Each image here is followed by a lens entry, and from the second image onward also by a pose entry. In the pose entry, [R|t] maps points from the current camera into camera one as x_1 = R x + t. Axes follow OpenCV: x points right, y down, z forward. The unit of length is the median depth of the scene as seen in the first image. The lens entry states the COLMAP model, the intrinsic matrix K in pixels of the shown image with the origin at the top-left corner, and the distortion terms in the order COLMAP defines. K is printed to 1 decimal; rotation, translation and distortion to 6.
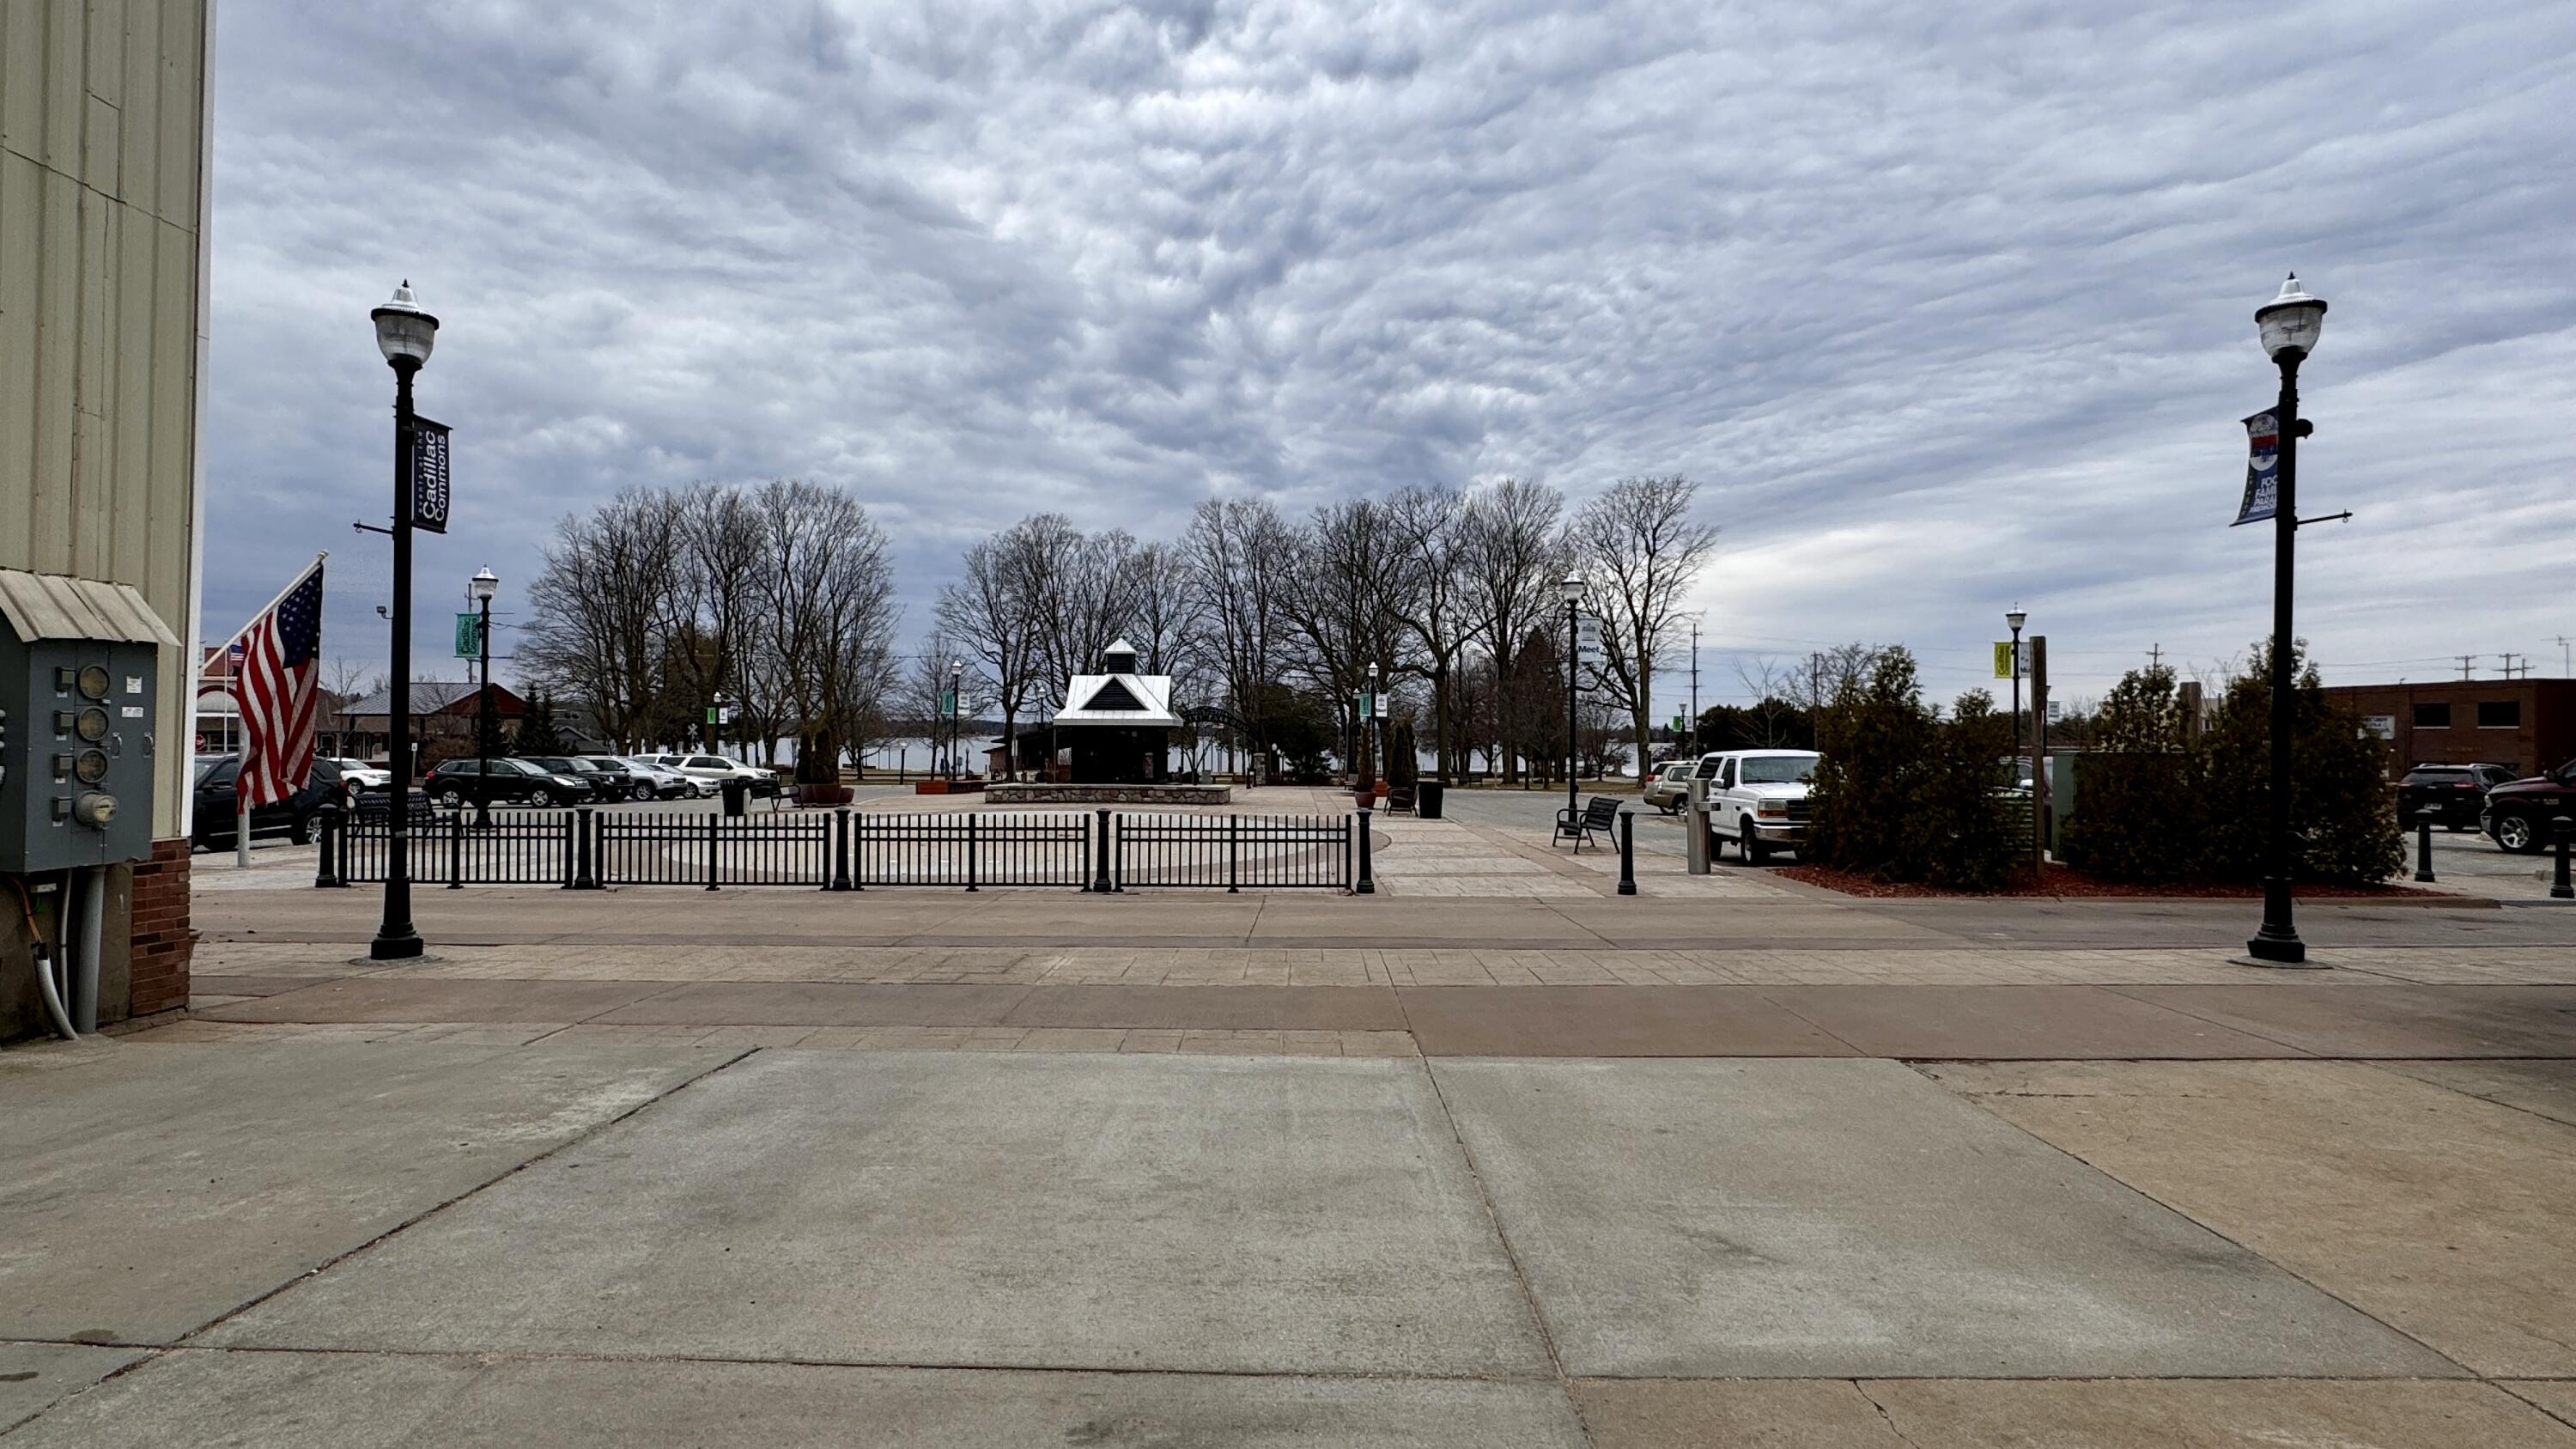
lens RADIAL K [[1311.9, 0, 1273.1], [0, 1311.9, 709.4], [0, 0, 1]] dist [-0.001246, 0.000233]
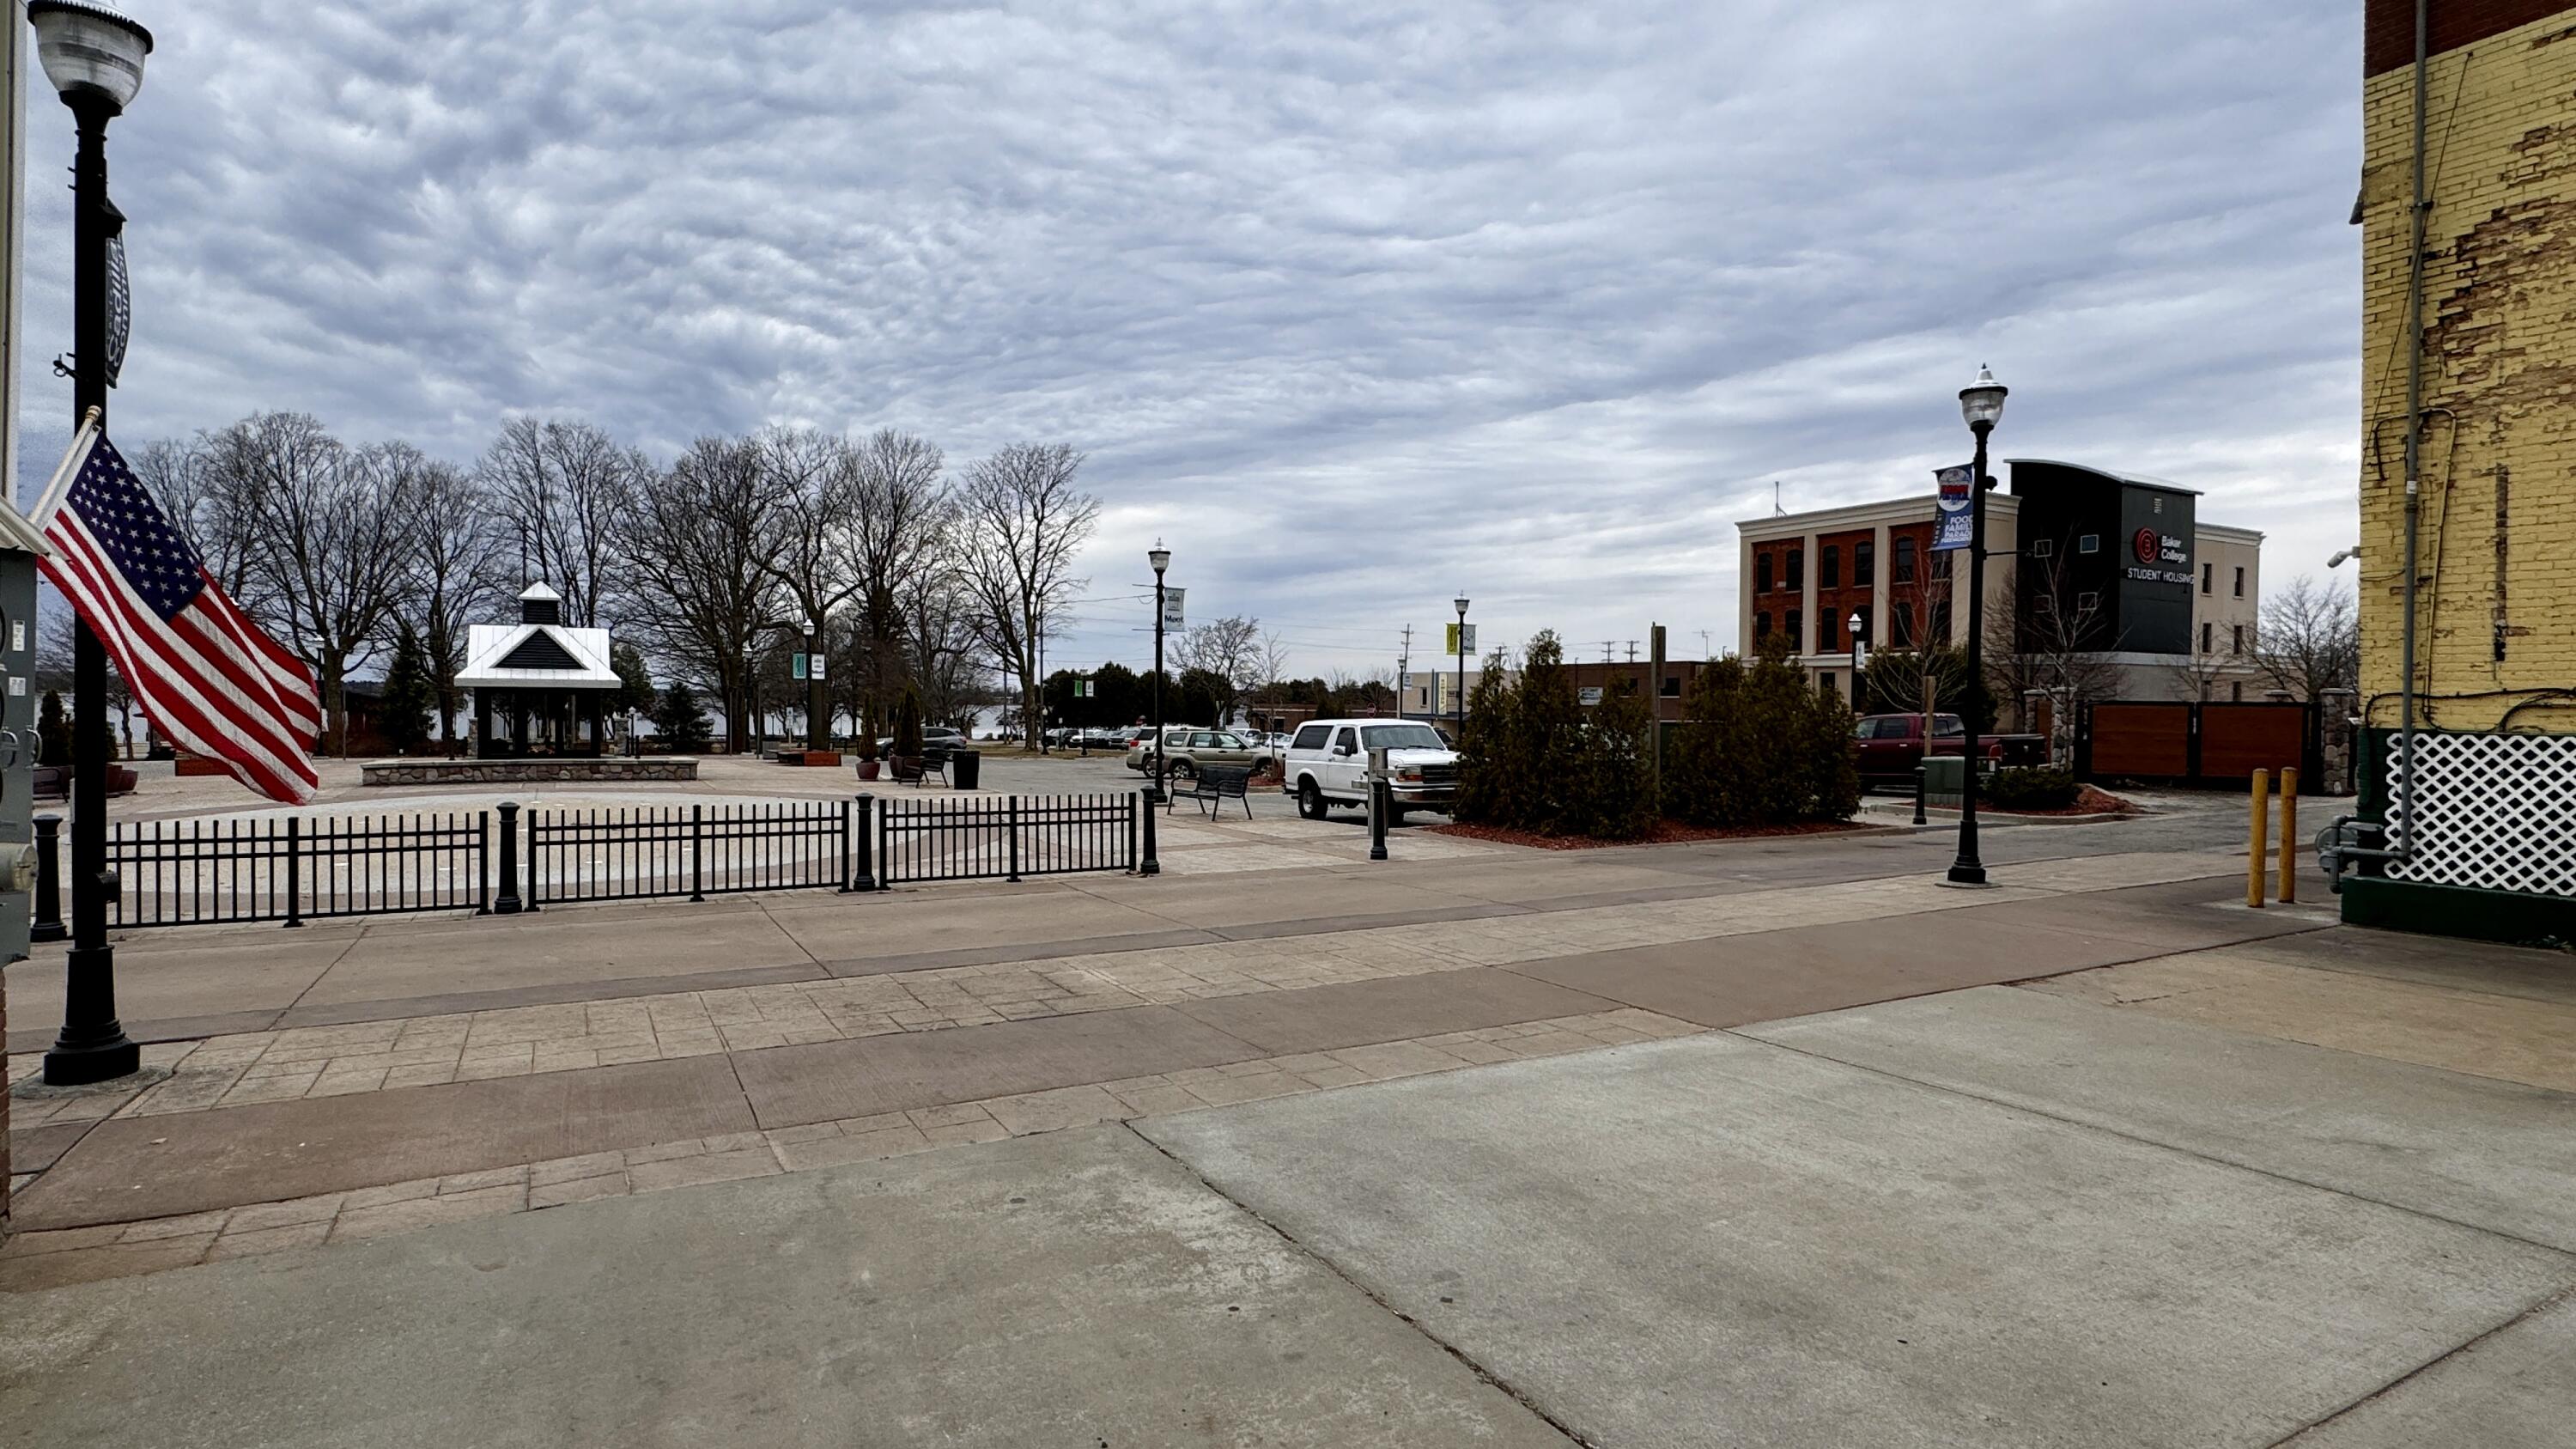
lens RADIAL K [[1311.9, 0, 1285.8], [0, 1311.9, 740.9], [0, 0, 1]] dist [-0.001246, 0.000233]
pose [[0.864401, -0.011056, 0.502681, -0.931680], [-0.015839, 0.998663, 0.049200, -0.014127], [-0.502553, -0.050490, 0.863071, 0.374738]]
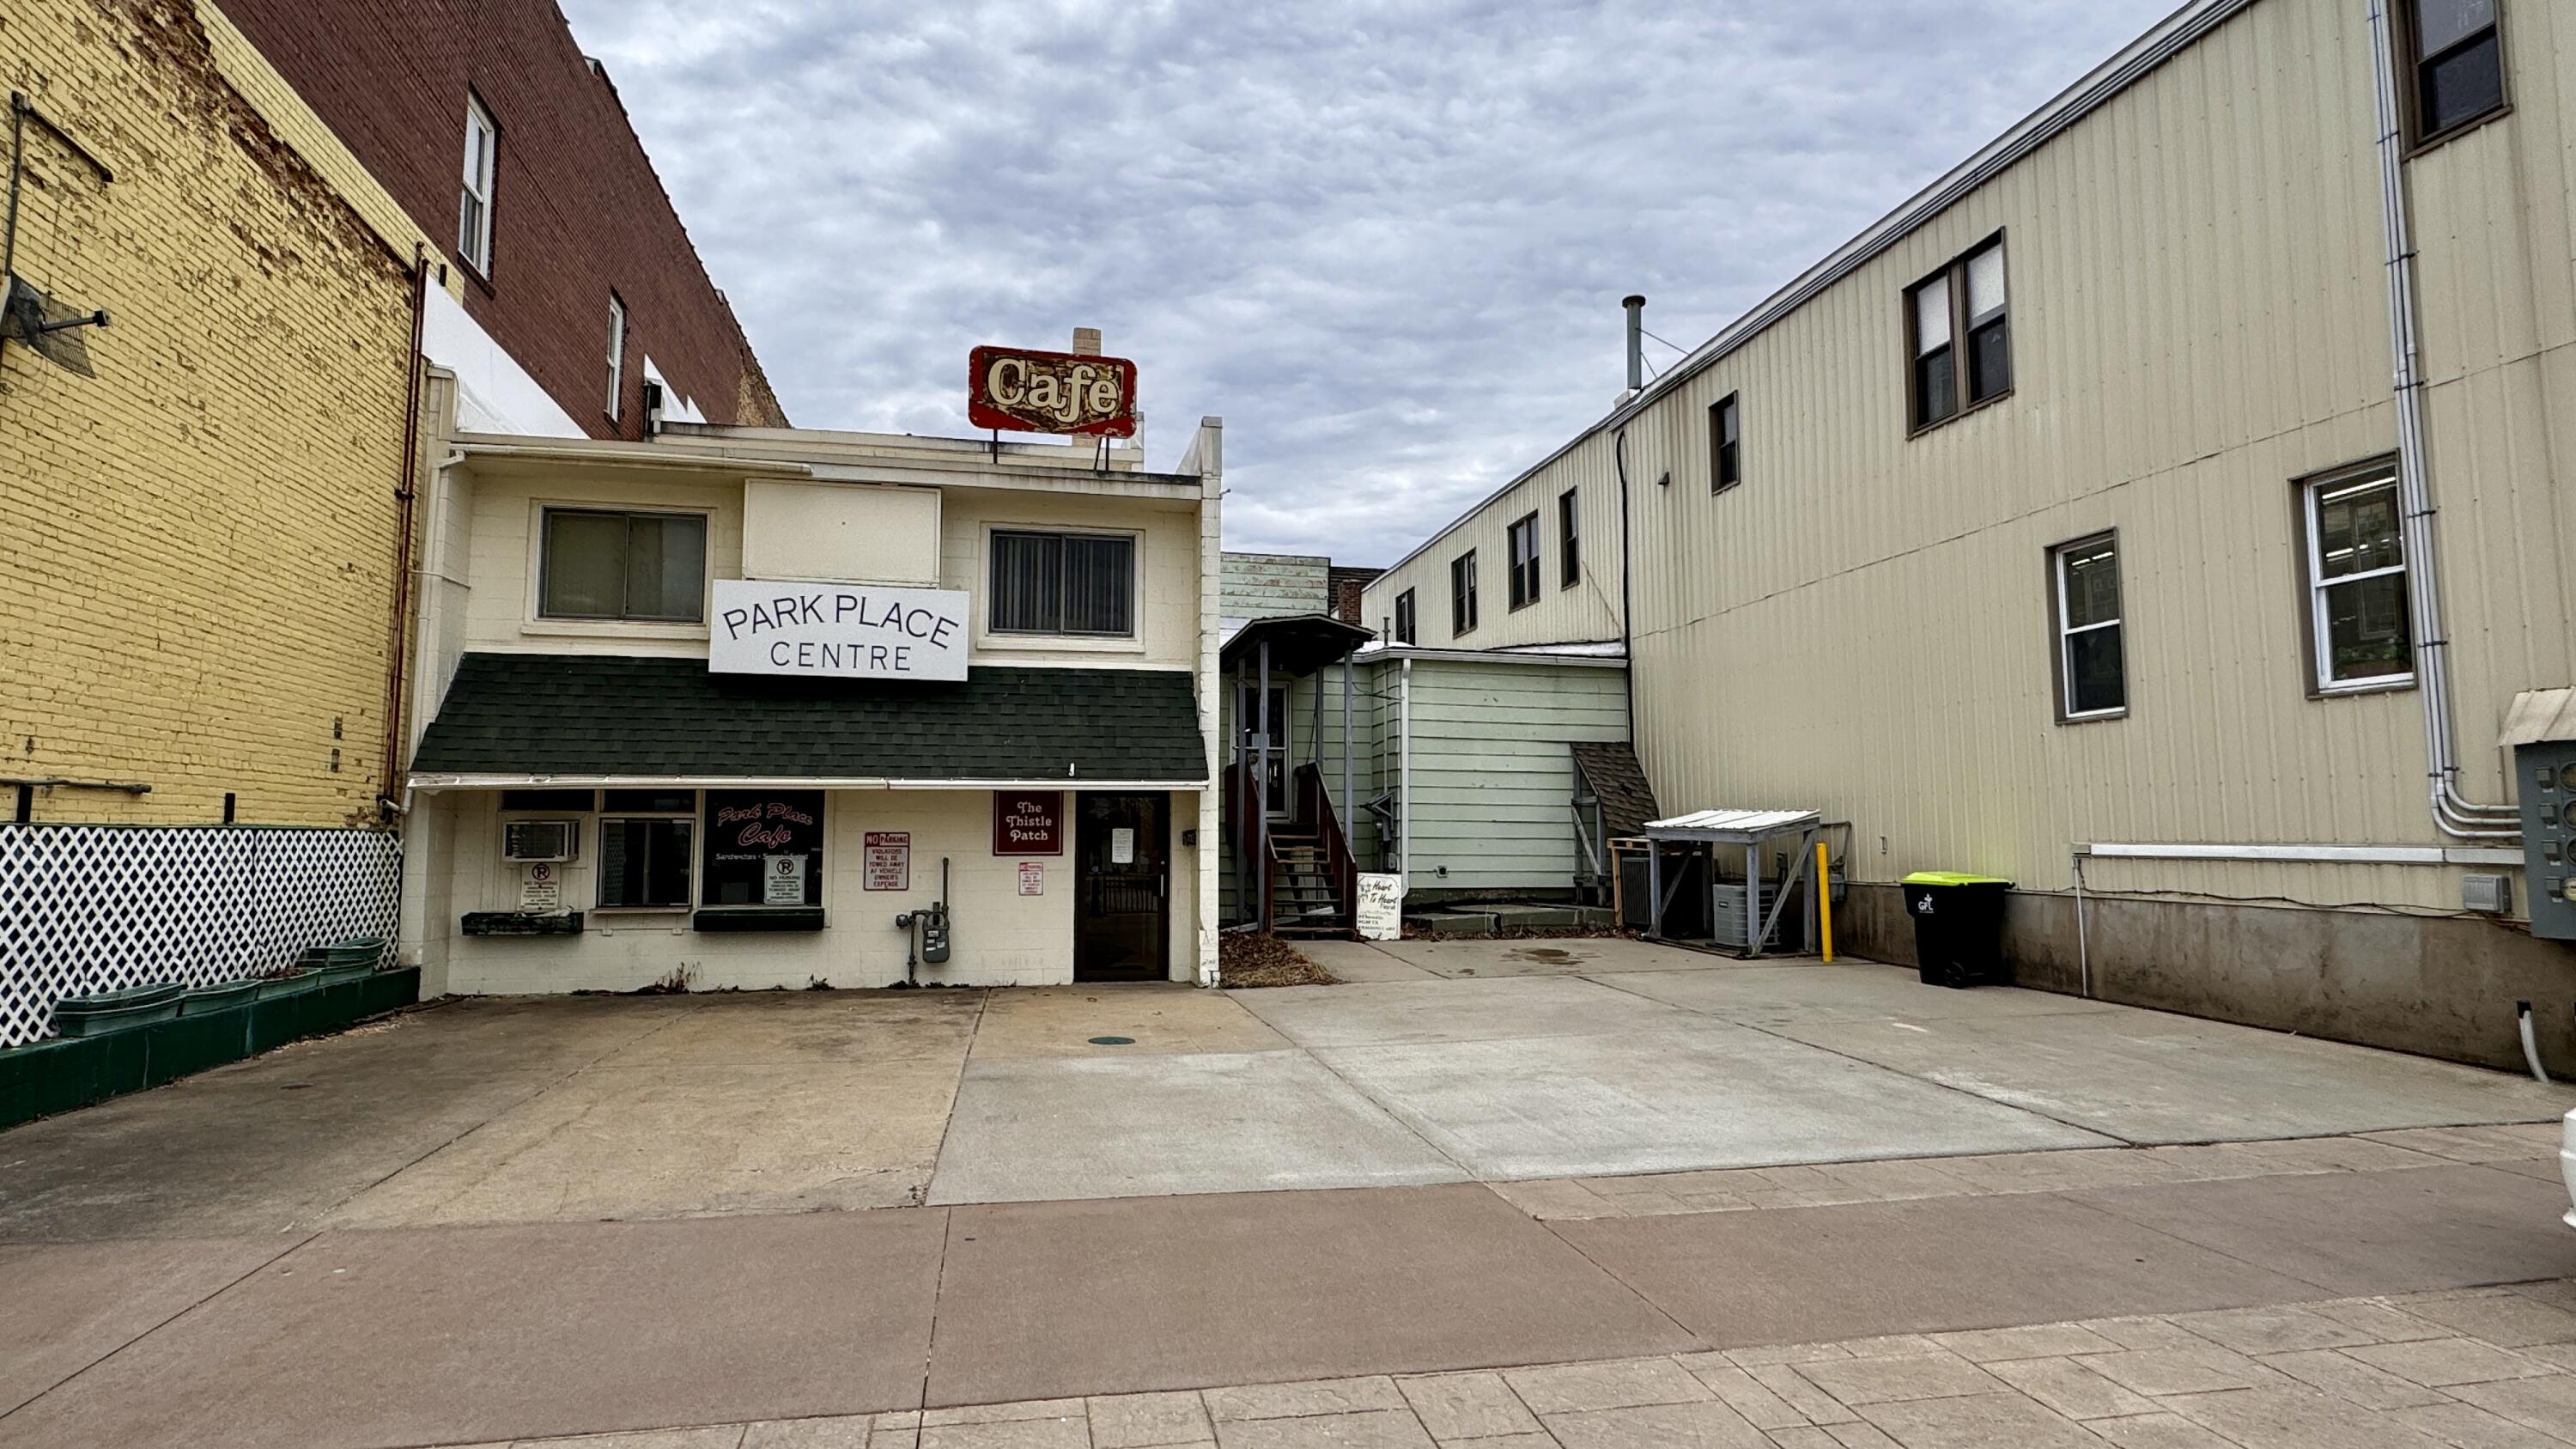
lens RADIAL K [[1344.9, 0, 1290.9], [0, 1344.9, 723.5], [0, 0, 1]] dist [-0.002267, 0.001643]
pose [[-0.972507, -0.026398, -0.231374, 0.594483], [-0.001405, 0.994201, -0.107525, 0.078733], [0.232871, -0.104244, -0.966904, 2.455926]]
